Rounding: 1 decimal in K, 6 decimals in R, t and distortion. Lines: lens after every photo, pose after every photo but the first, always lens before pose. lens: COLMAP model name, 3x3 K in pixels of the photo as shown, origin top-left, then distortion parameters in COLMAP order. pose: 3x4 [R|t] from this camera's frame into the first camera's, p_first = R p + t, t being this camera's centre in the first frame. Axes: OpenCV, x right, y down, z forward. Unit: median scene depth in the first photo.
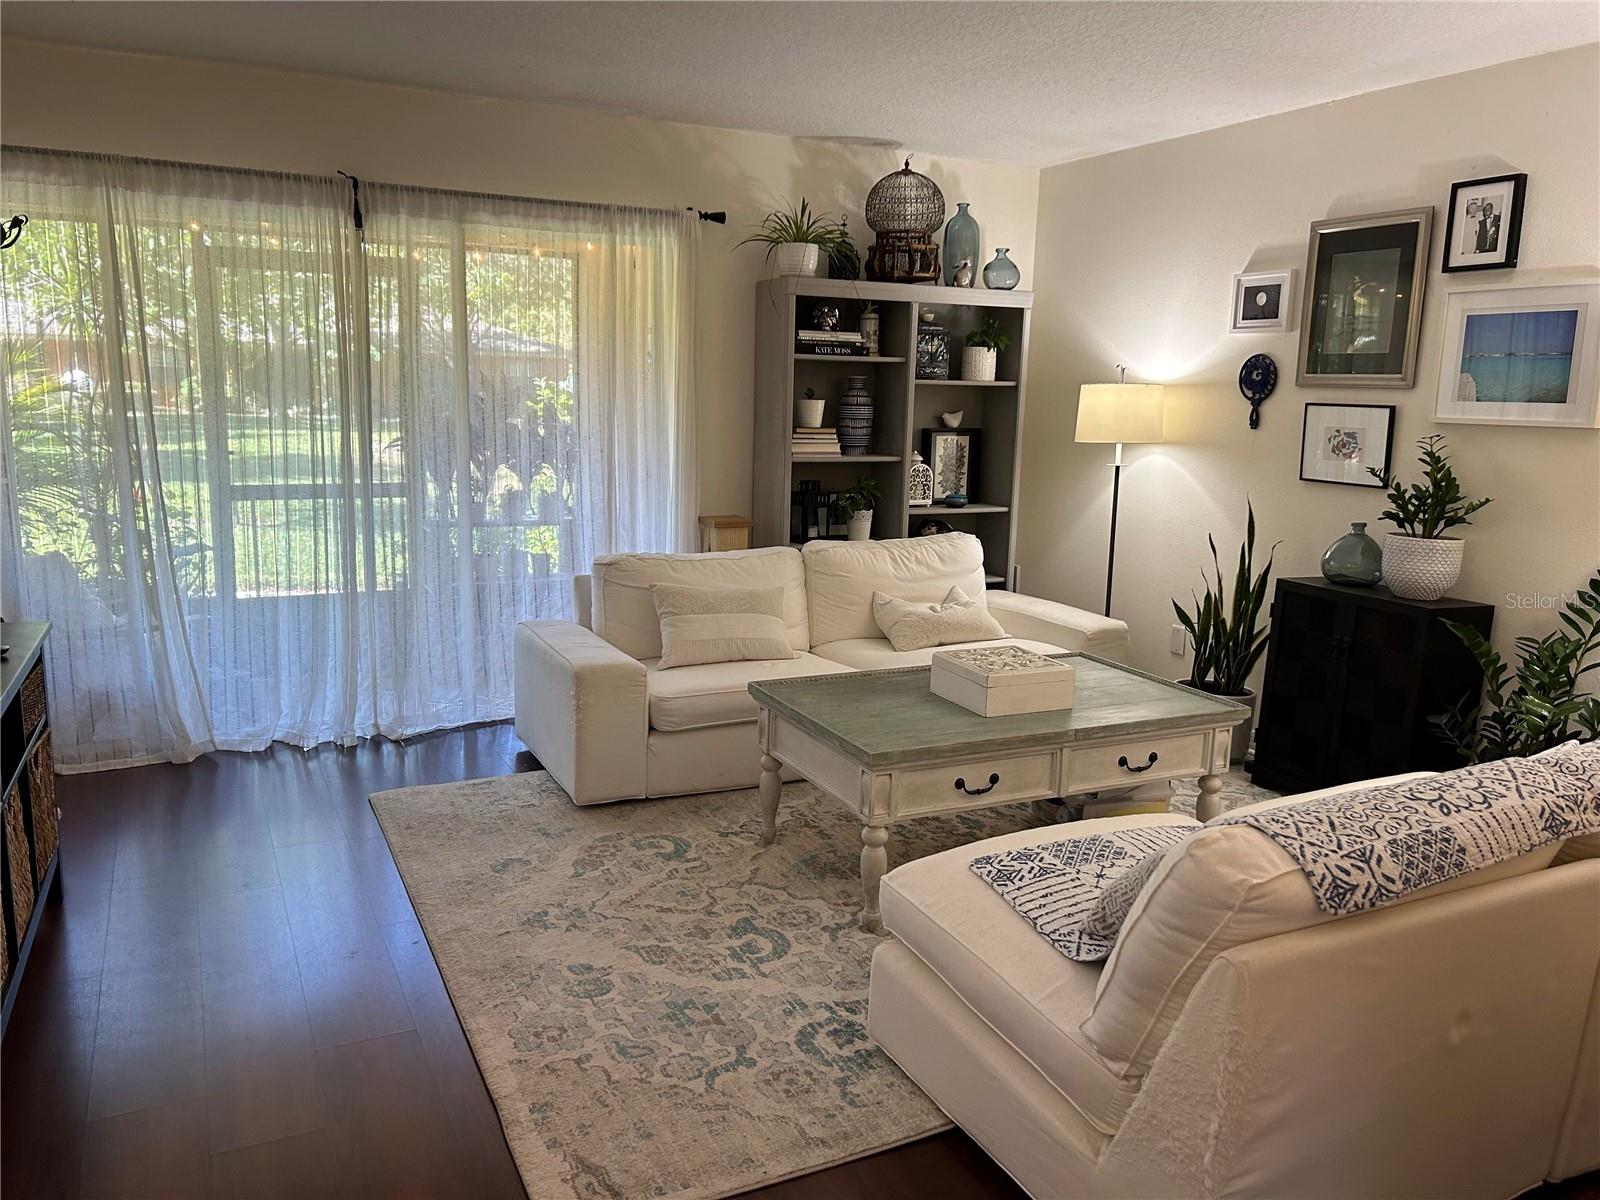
lens RADIAL K [[1218.7, 0, 798.7], [0, 1218.7, 606.9], [0, 0, 1]] dist [0.058850, -0.047478]
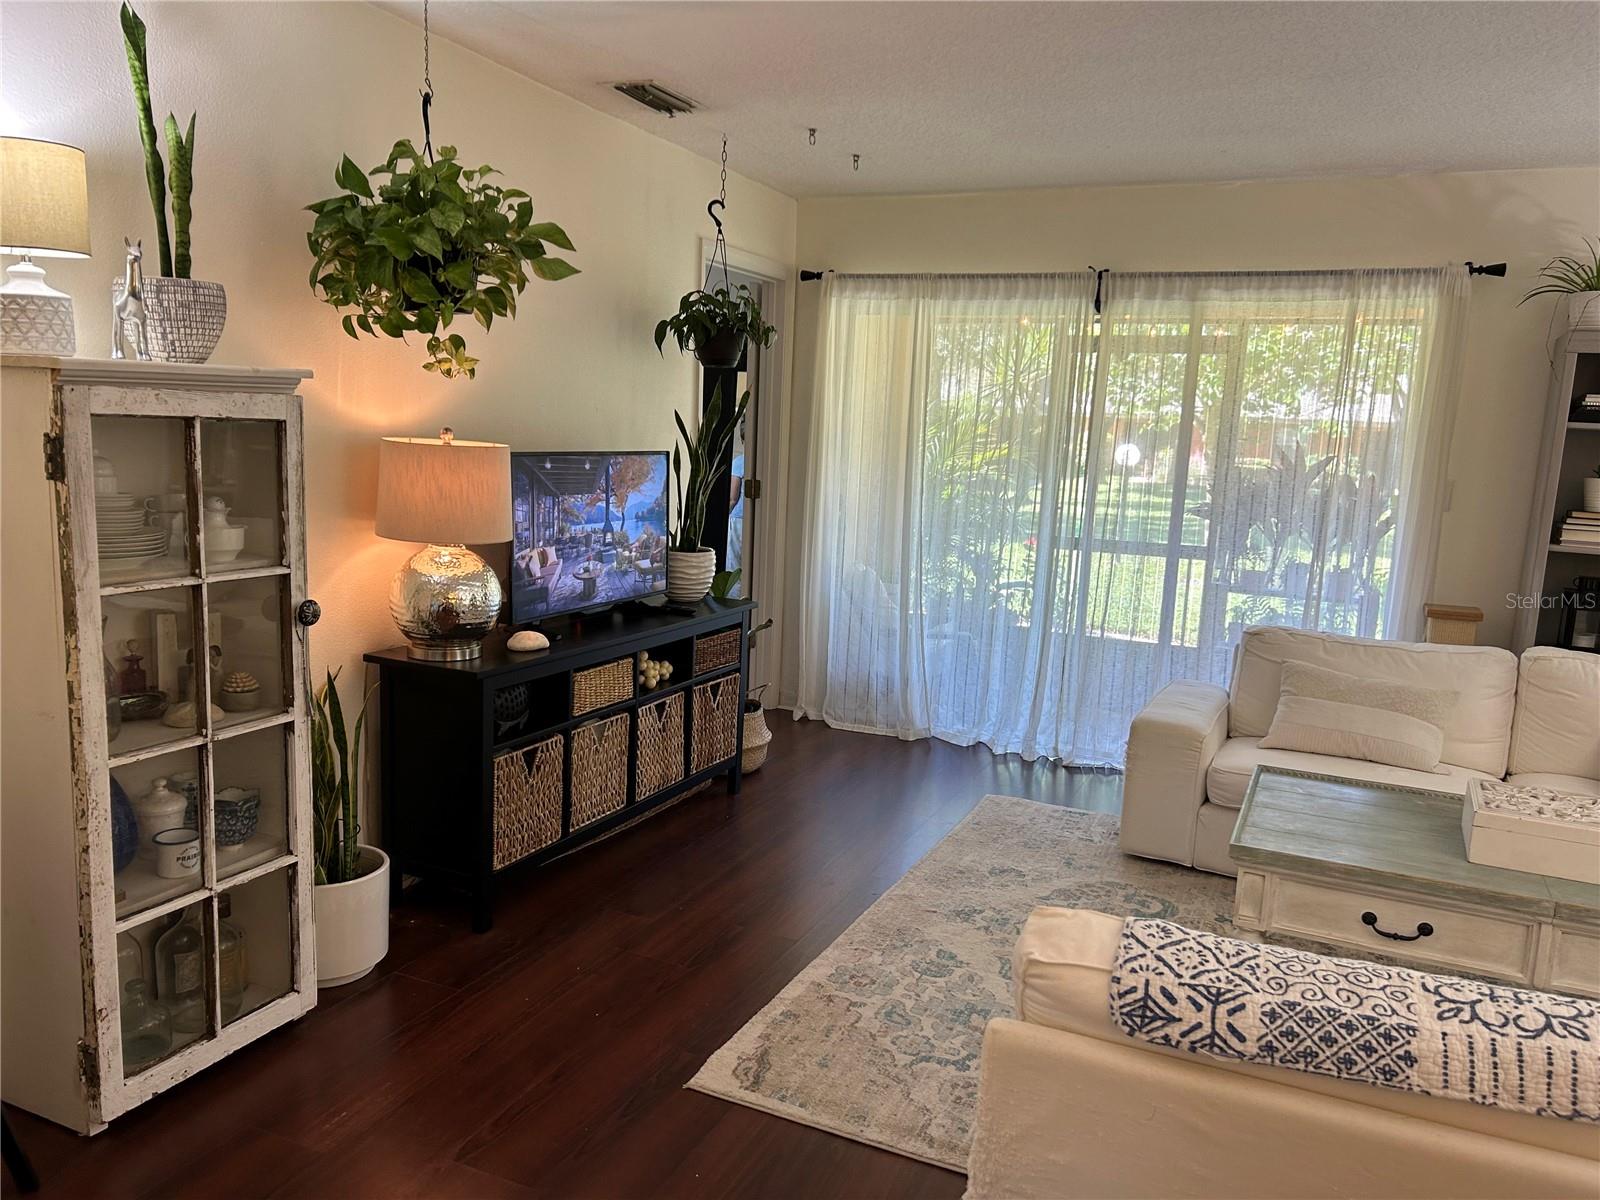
lens RADIAL K [[1218.7, 0, 791.3], [0, 1218.7, 606.6], [0, 0, 1]] dist [0.058850, -0.047478]
pose [[0.624861, 0.121581, -0.771211, 0.402957], [-0.171841, 0.984994, 0.016052, -0.009738], [0.761590, 0.122496, 0.636377, 0.098552]]
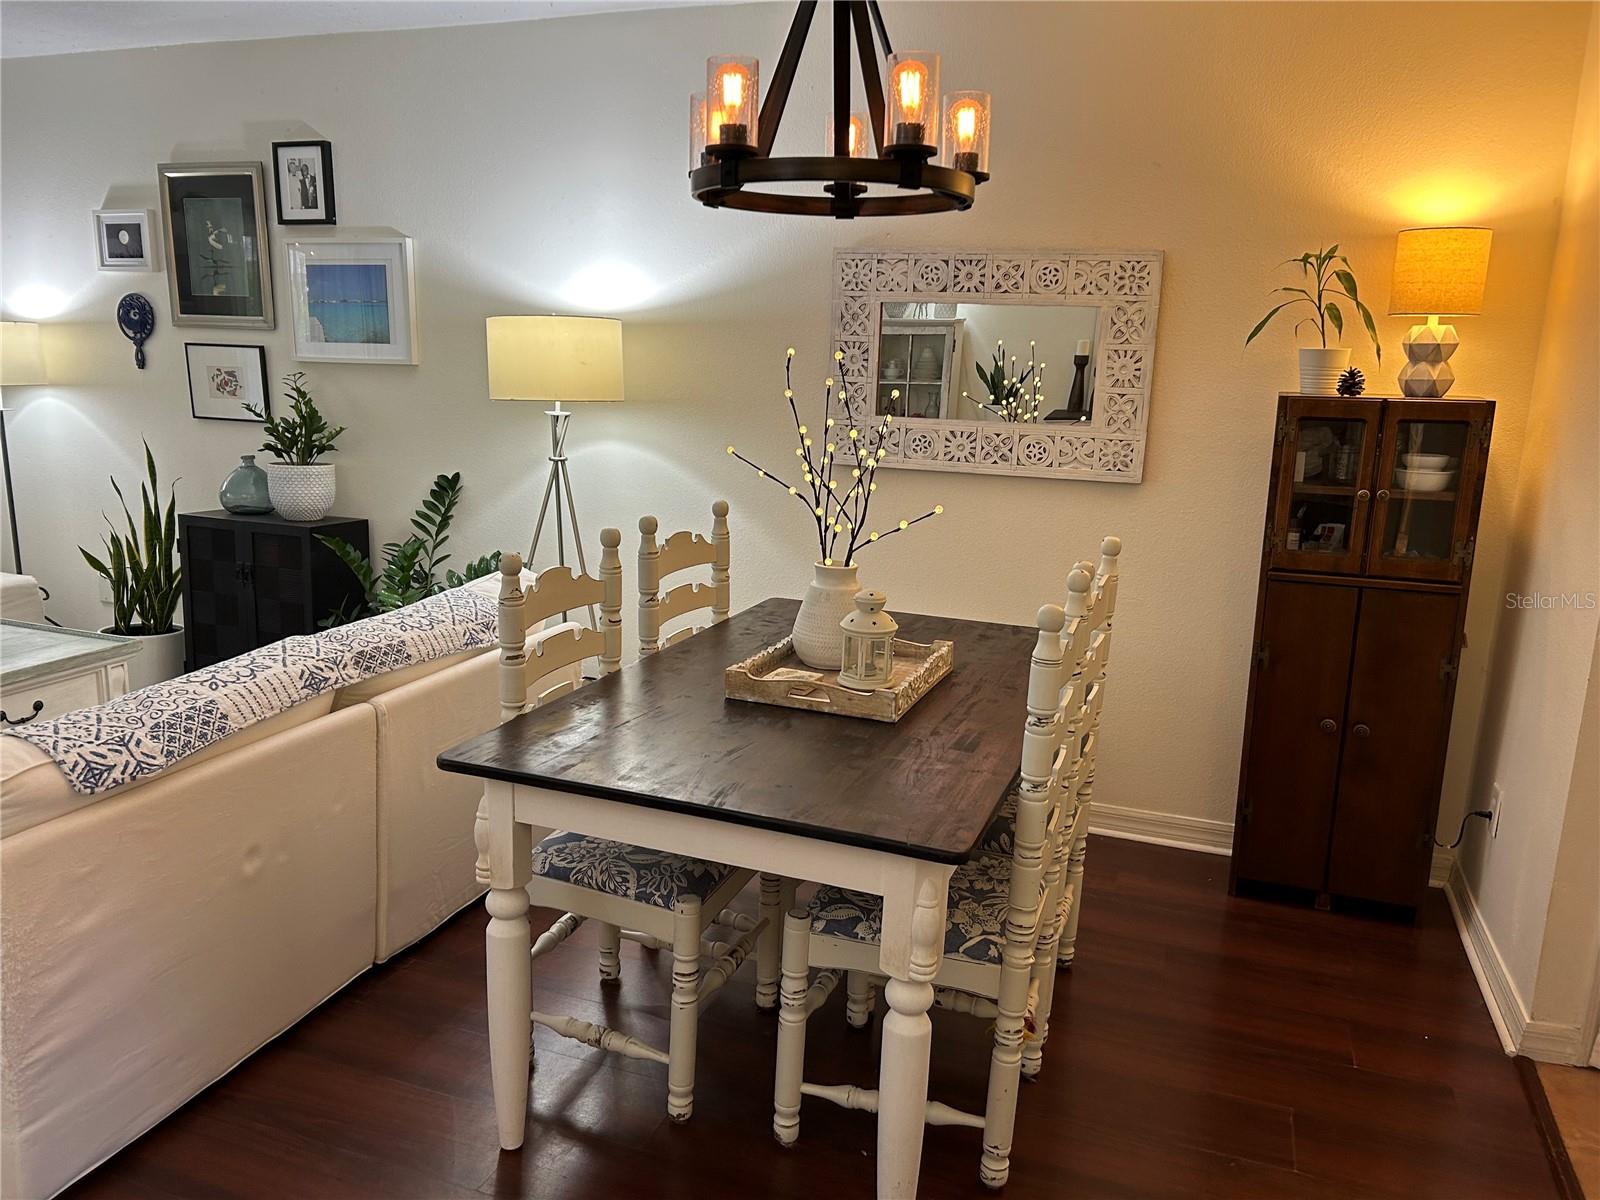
lens RADIAL K [[1218.7, 0, 795.4], [0, 1218.7, 605.8], [0, 0, 1]] dist [0.058850, -0.047478]
pose [[0.734356, -0.147892, 0.662457, 0.079122], [0.118066, 0.988928, 0.089895, 0.022762], [-0.668418, 0.012198, 0.743686, -0.126238]]
